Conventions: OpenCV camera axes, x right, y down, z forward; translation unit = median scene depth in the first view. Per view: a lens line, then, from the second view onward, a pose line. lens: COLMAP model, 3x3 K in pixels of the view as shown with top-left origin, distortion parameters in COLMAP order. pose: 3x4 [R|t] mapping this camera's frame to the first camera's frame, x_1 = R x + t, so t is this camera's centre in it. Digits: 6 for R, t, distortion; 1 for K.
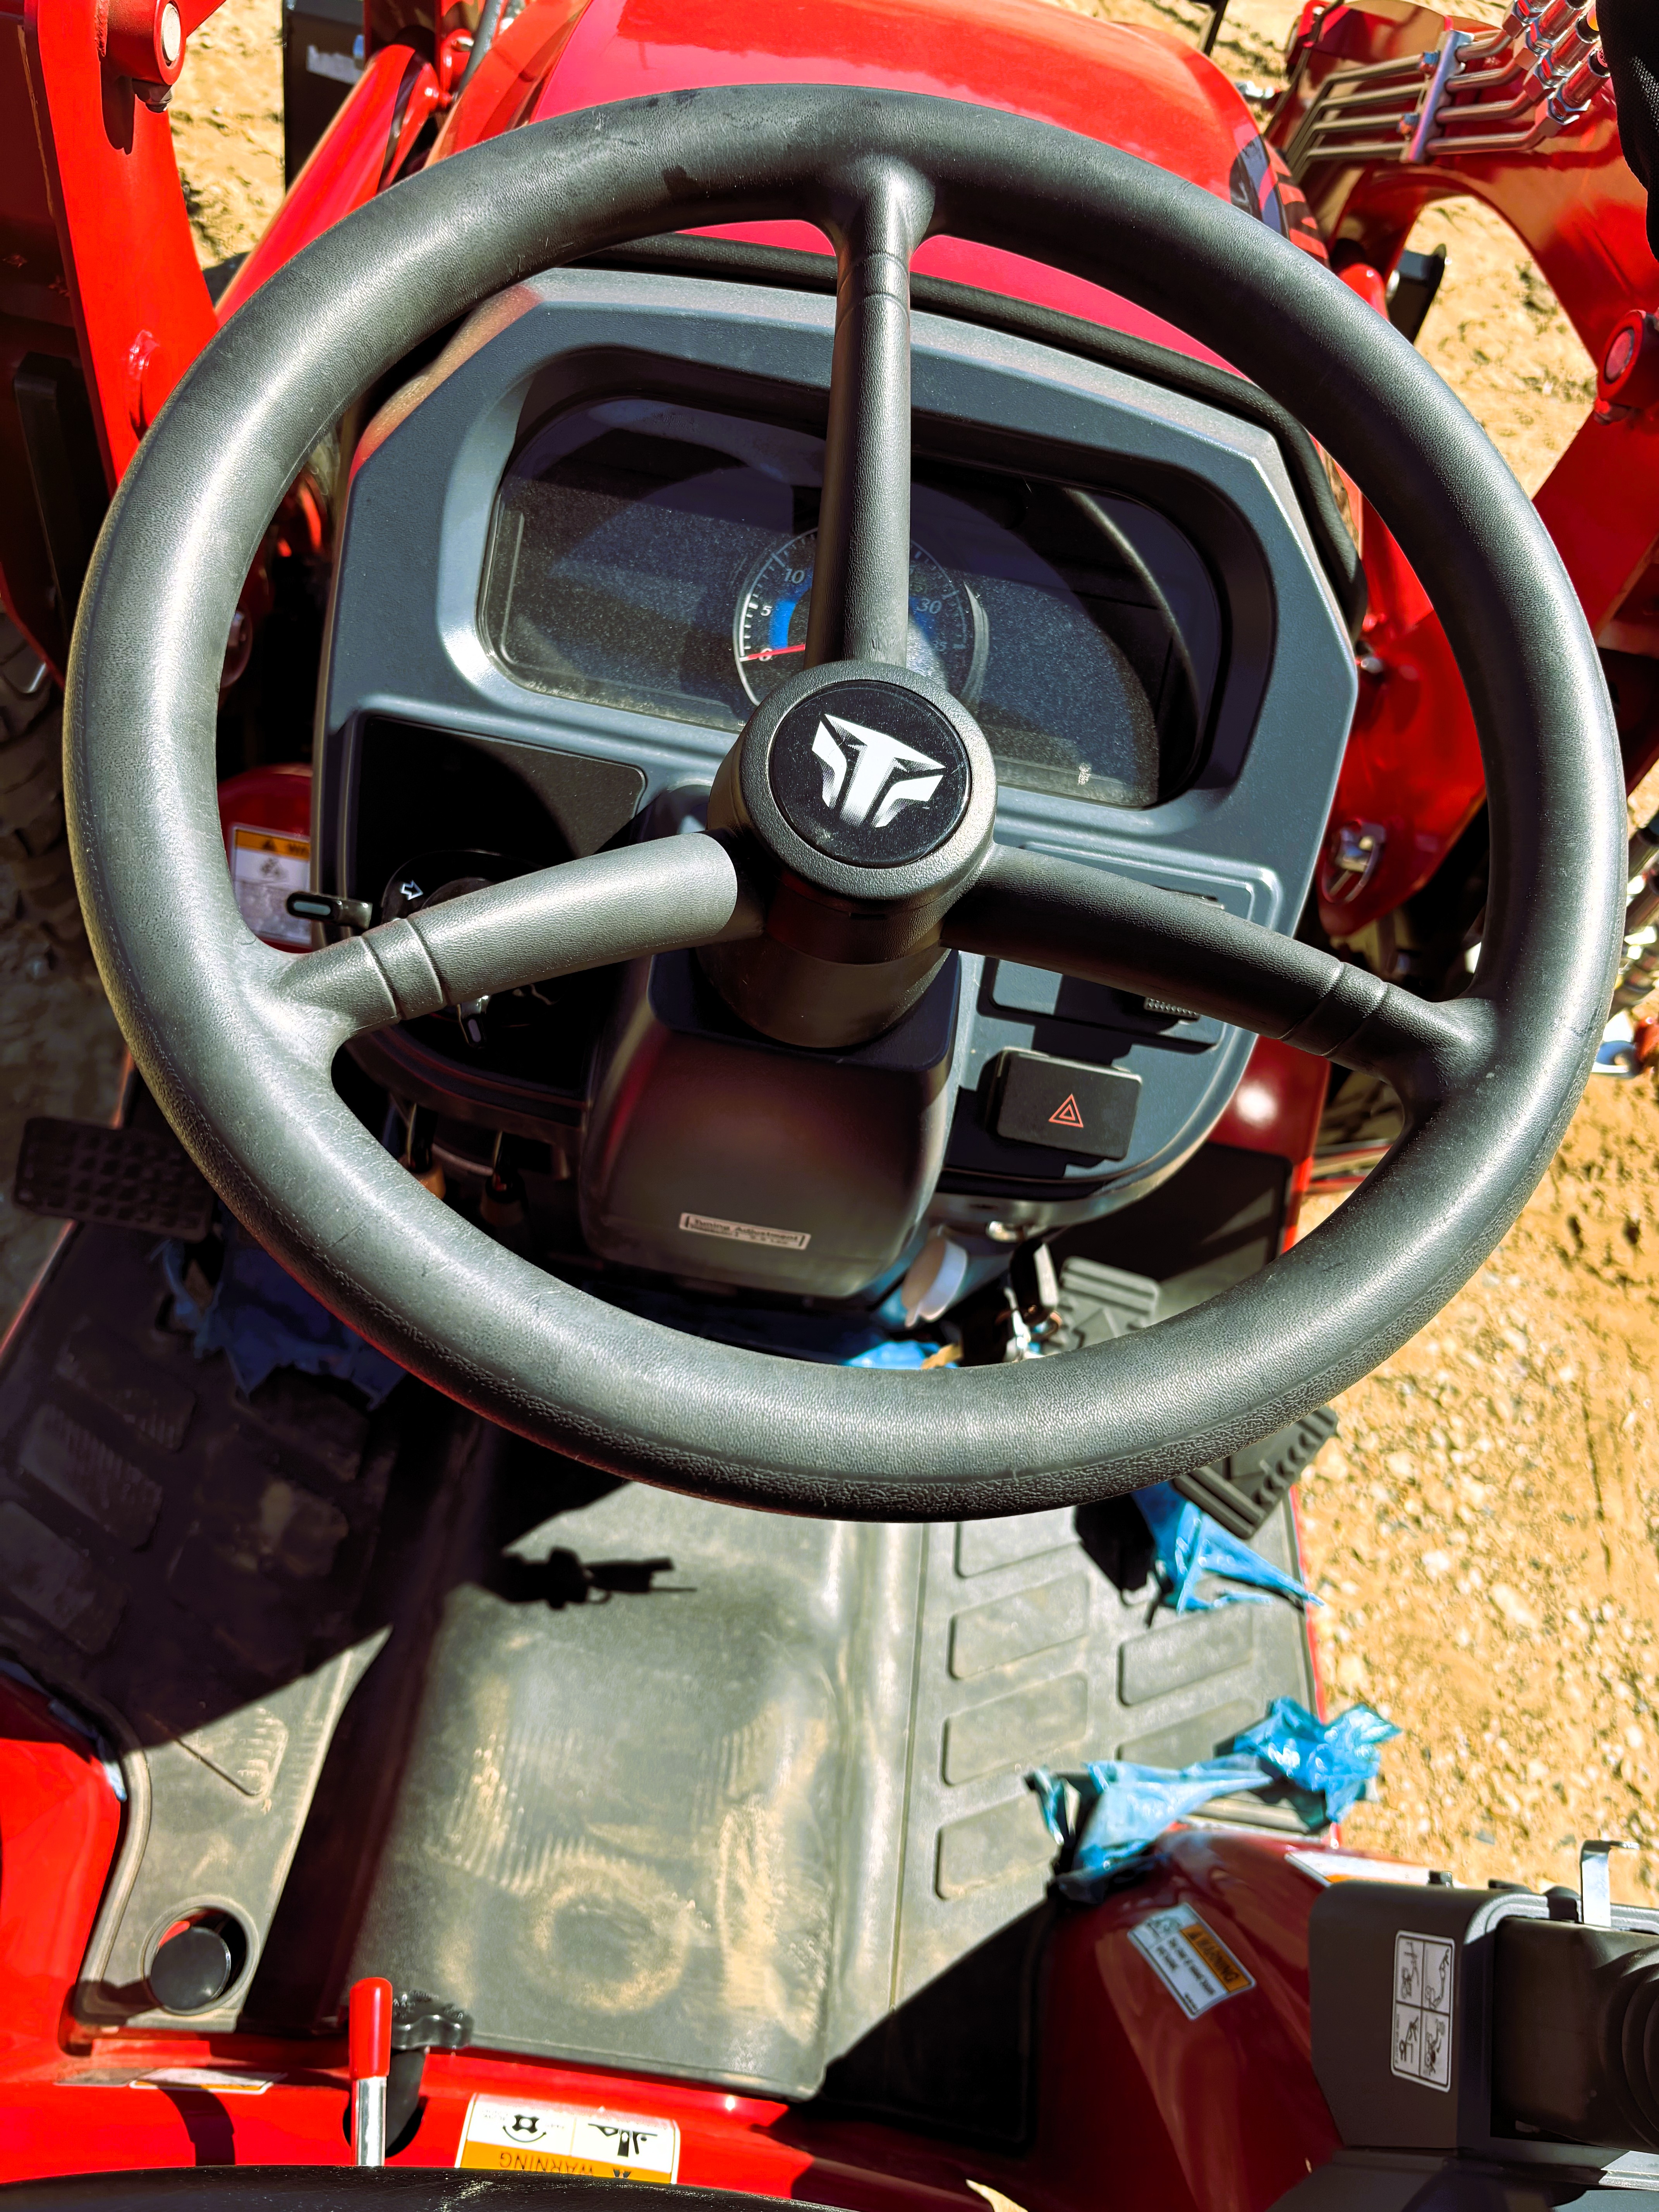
lens RADIAL K [[1695.9, 0, 829.5], [0, 1695.9, 1106.0], [0, 0, 1]] dist [-0.072551, 0.129515]
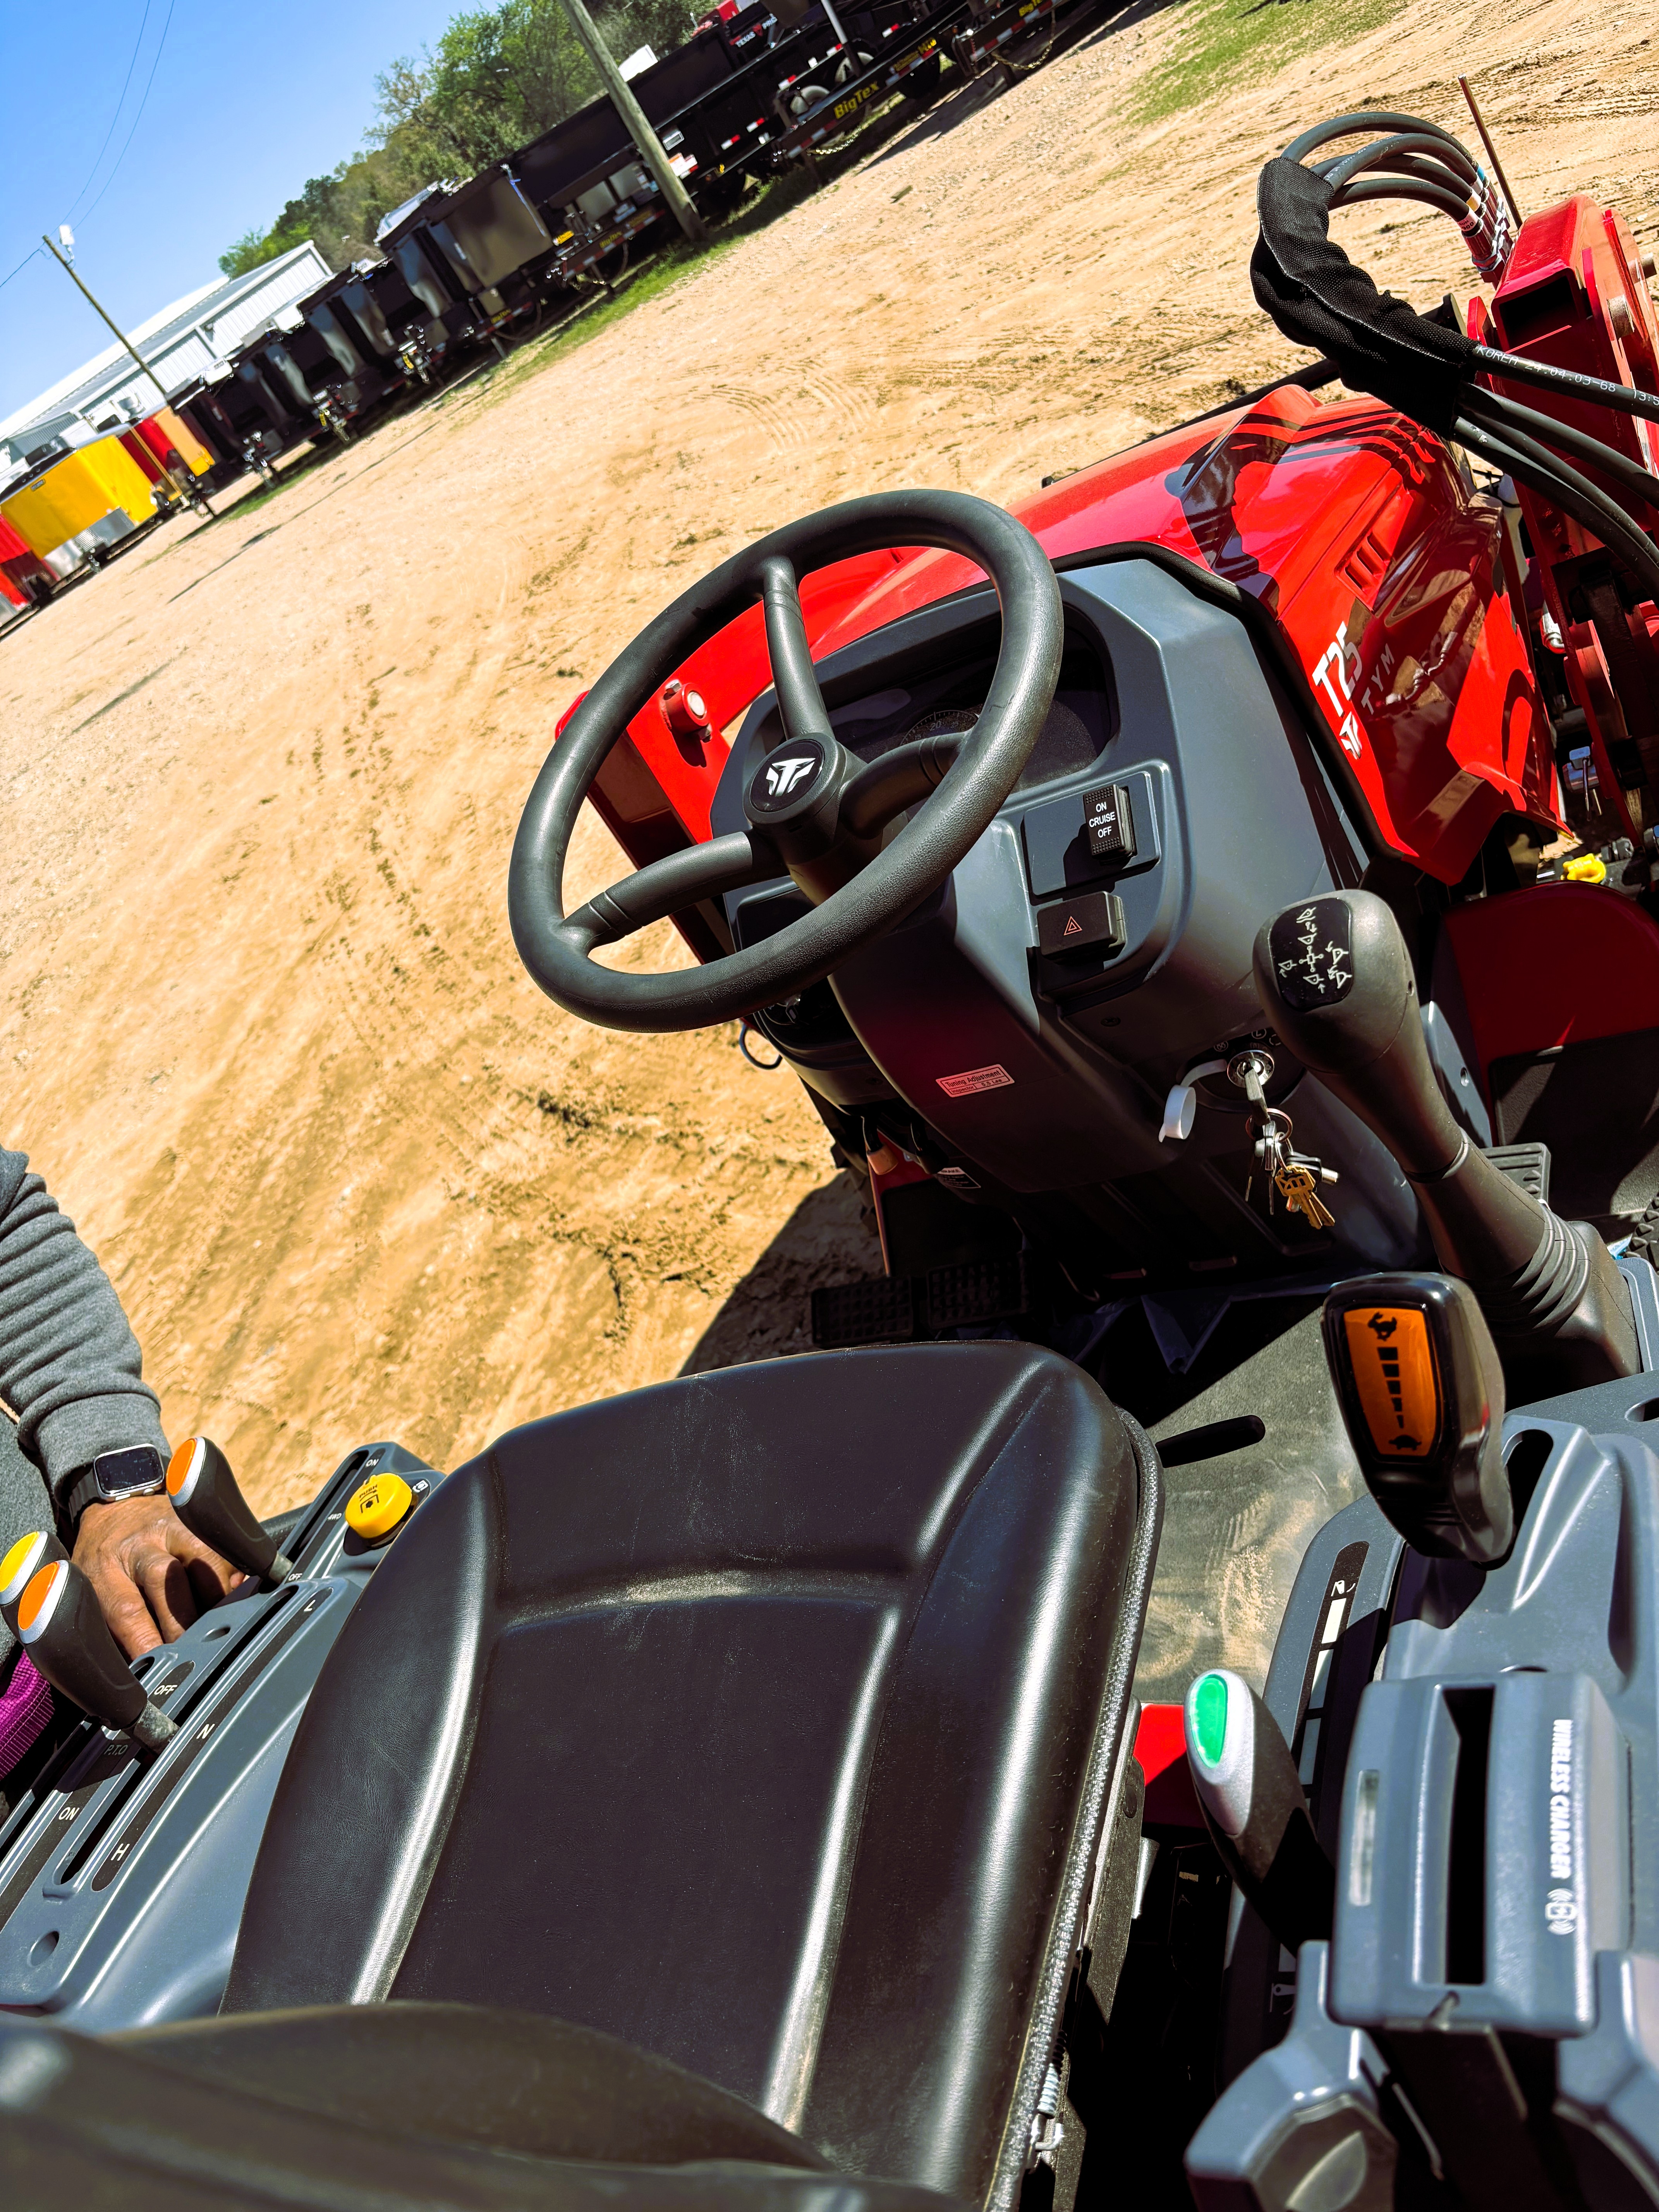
lens RADIAL K [[1667.0, 0, 861.6], [0, 1667.0, 1098.0], [0, 0, 1]] dist [0.027461, -0.057441]
pose [[0.756813, -0.391998, -0.523040, 0.553940], [0.185311, 0.896053, -0.403421, 0.561762], [0.626812, 0.208389, 0.750787, -0.274198]]
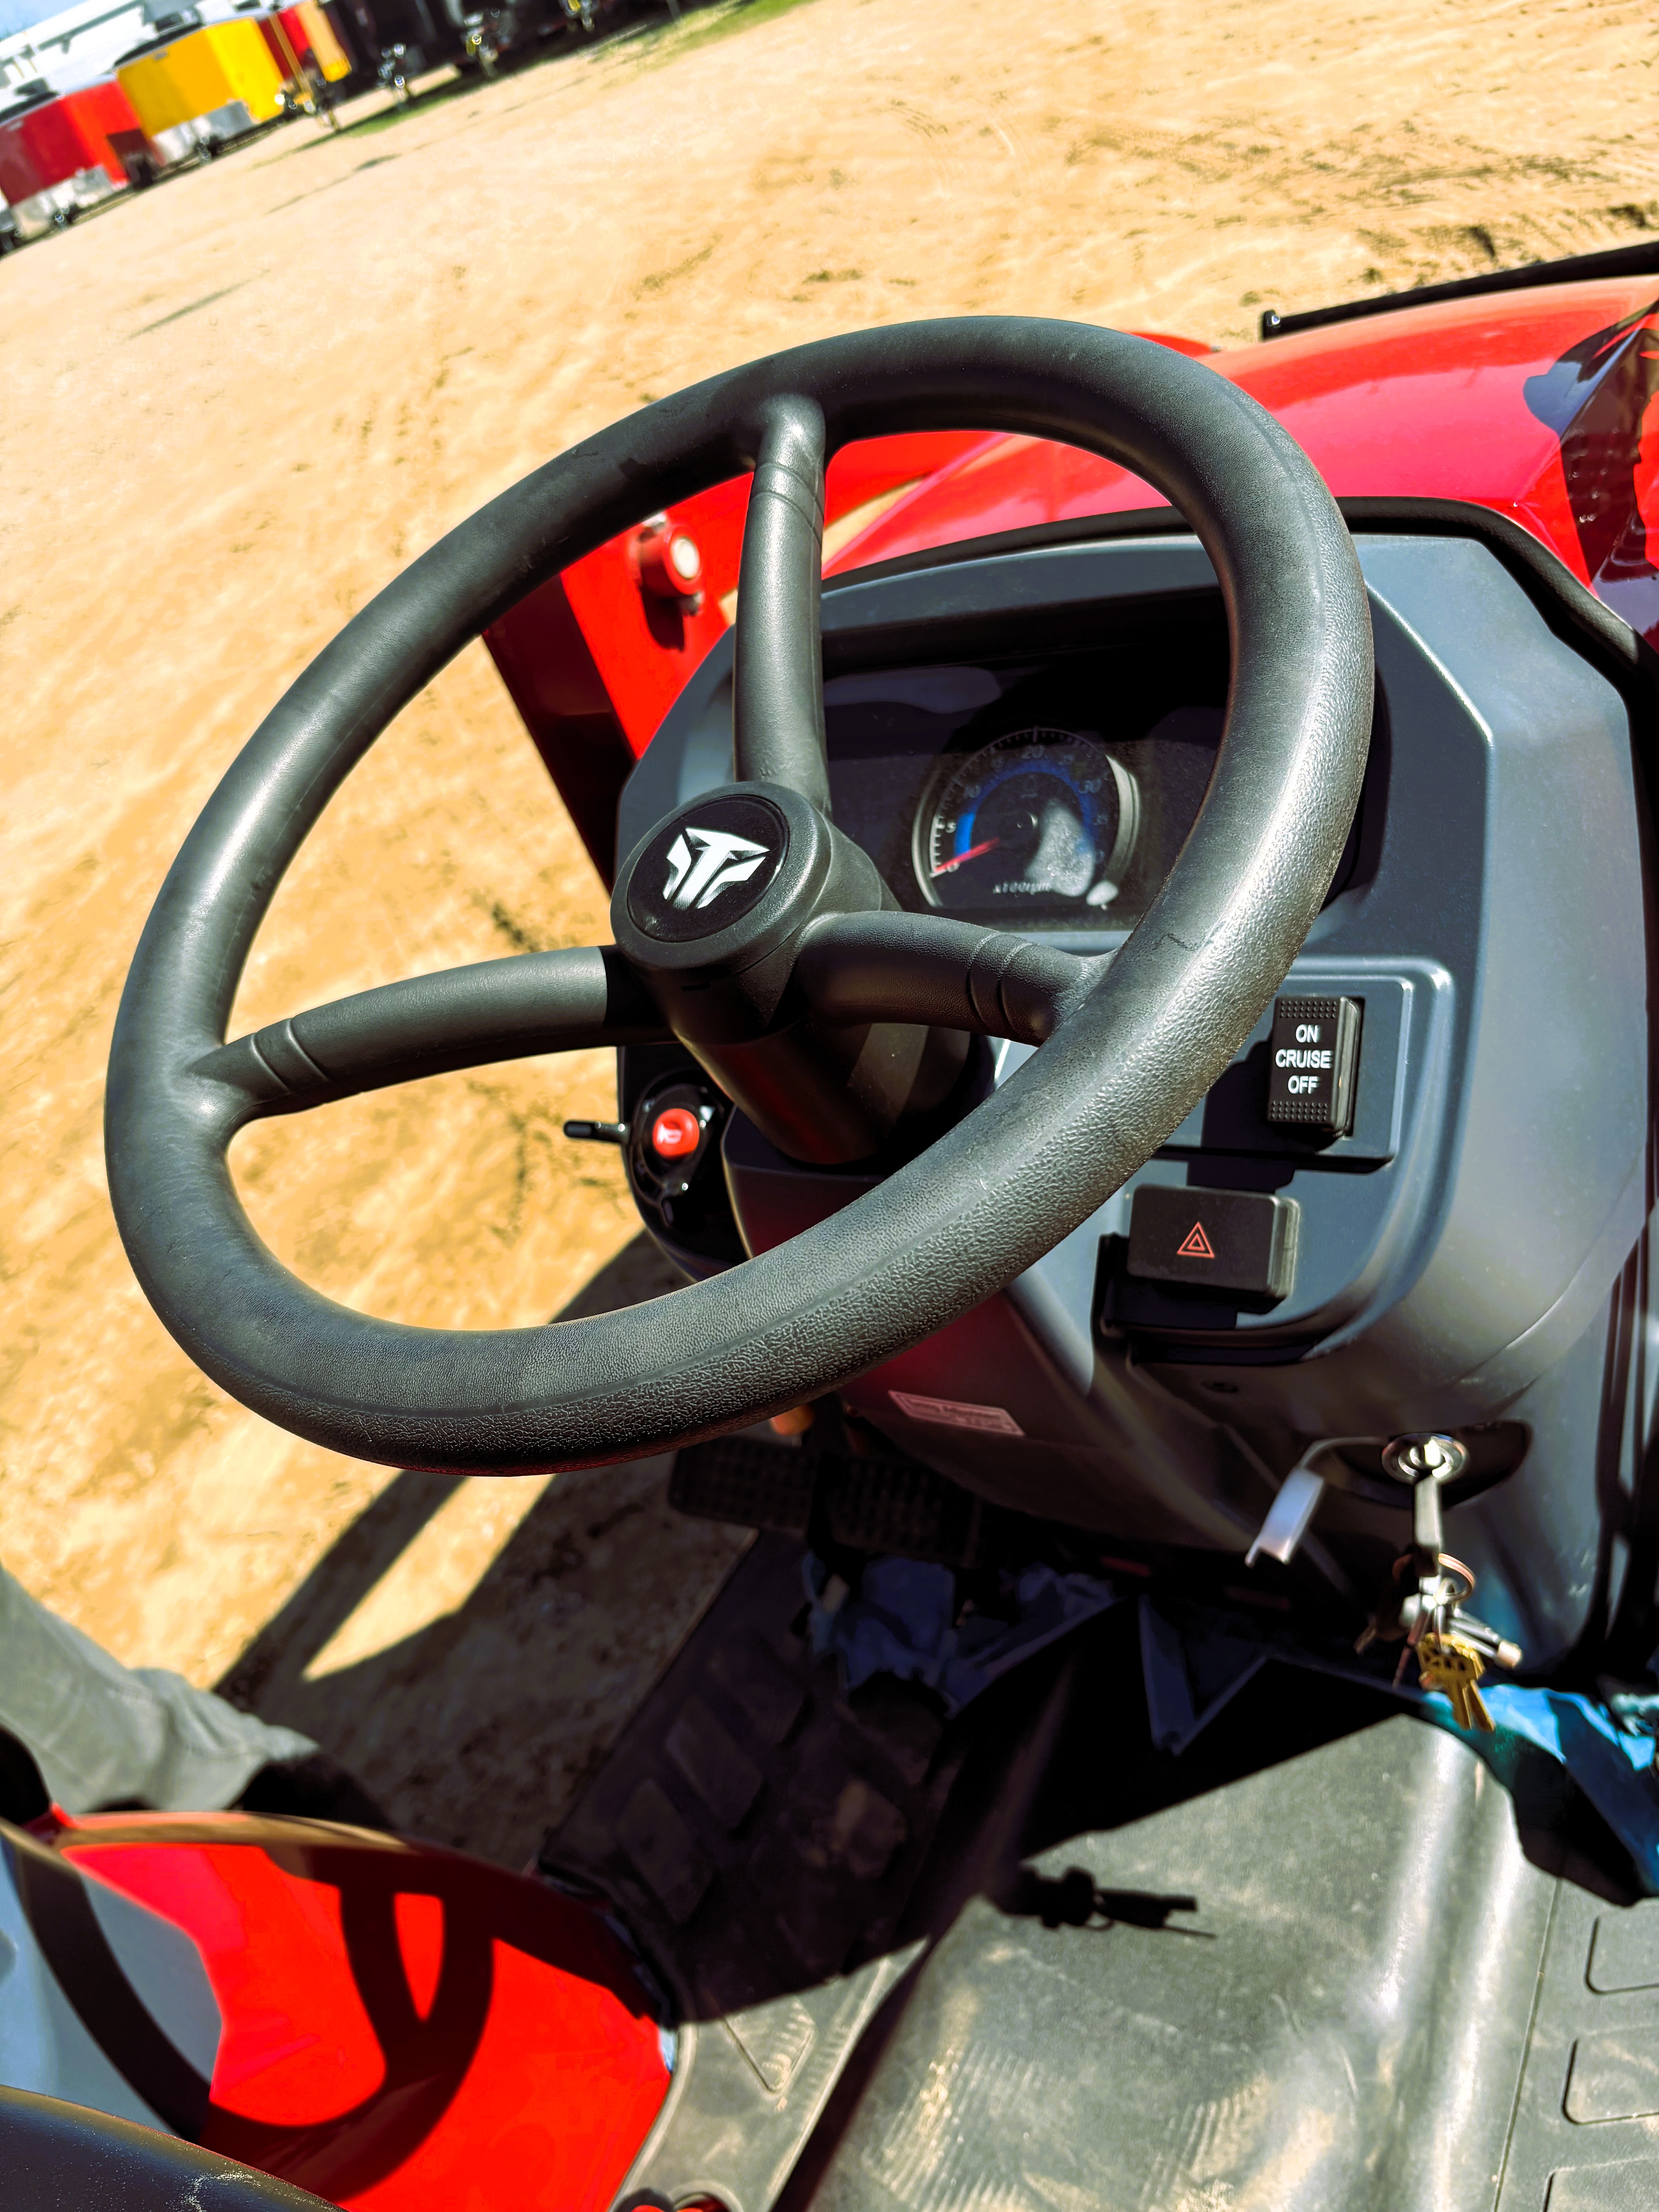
lens RADIAL K [[1667.0, 0, 861.6], [0, 1667.0, 1098.0], [0, 0, 1]] dist [0.027461, -0.057441]
pose [[0.816171, -0.148564, -0.558384, 0.348049], [-0.021116, 0.958066, -0.285768, 0.130872], [0.577424, 0.245026, 0.778809, 0.115954]]
